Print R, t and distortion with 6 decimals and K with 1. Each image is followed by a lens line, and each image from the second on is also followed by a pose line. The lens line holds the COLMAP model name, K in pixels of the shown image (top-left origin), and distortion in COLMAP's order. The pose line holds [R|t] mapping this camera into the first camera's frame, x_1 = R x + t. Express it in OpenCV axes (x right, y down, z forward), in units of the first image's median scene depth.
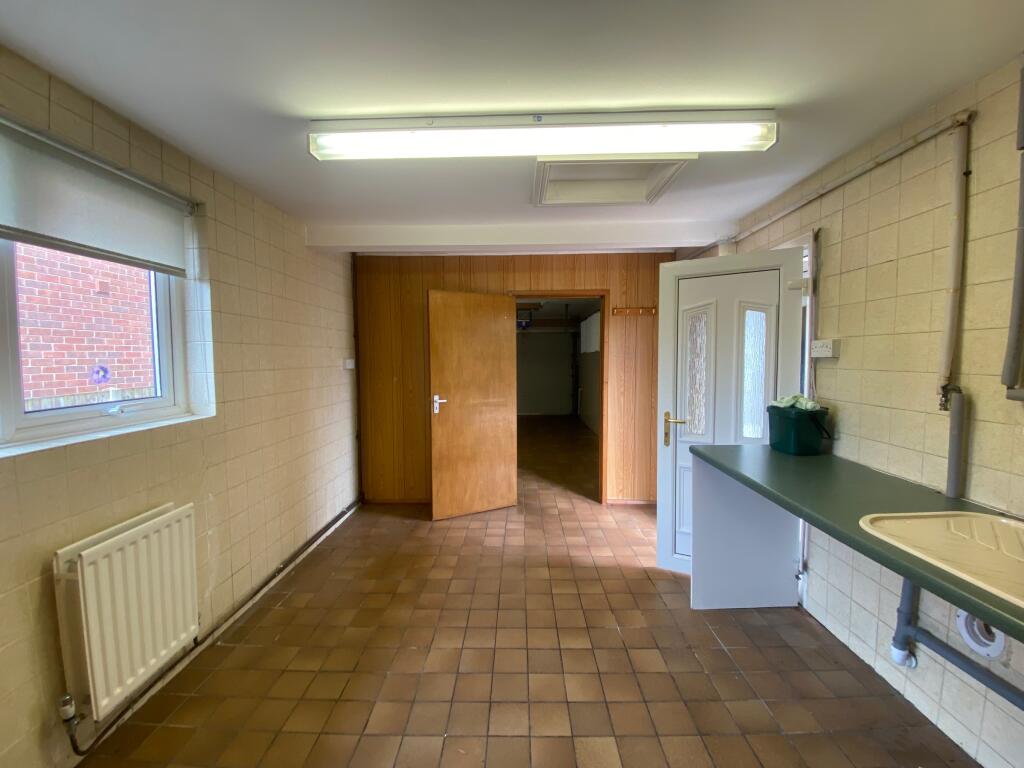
lens RADIAL K [[411.5, 0, 513.0], [0, 411.5, 381.6], [0, 0, 1]] dist [0.003099, -0.012649]
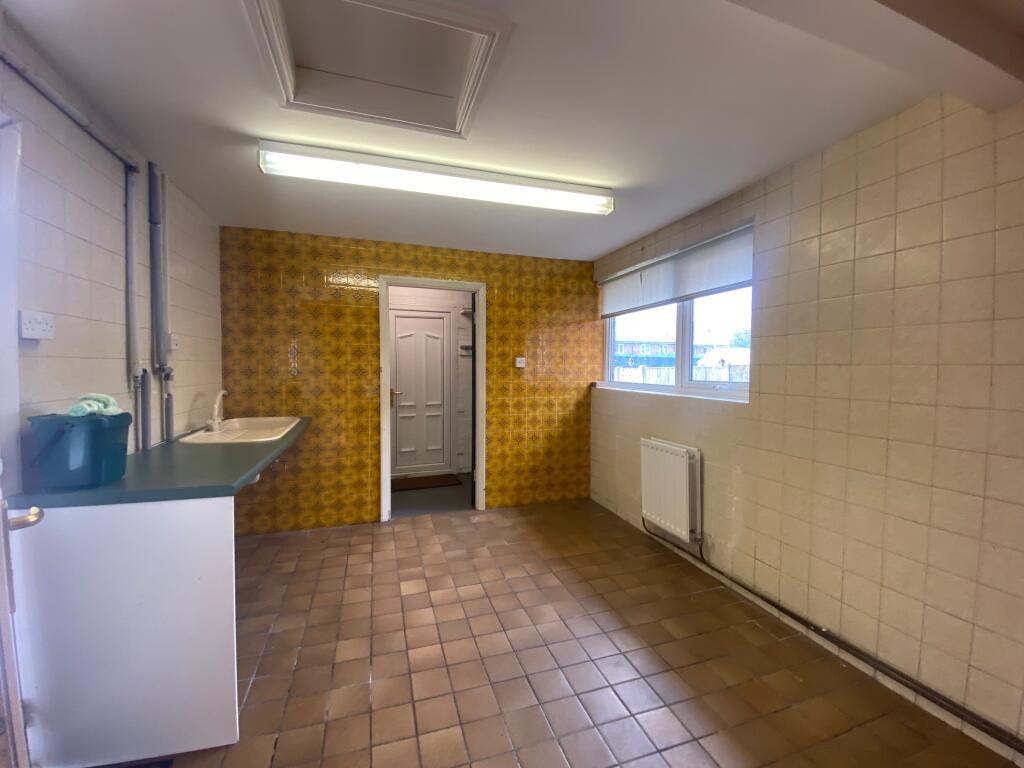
lens RADIAL K [[411.5, 0, 513.3], [0, 411.5, 383.6], [0, 0, 1]] dist [0.003099, -0.012649]
pose [[-0.944693, 0.012351, -0.327724, 0.261425], [-0.019259, 0.995477, 0.093033, -0.064021], [0.327390, 0.094199, -0.940182, 1.893130]]
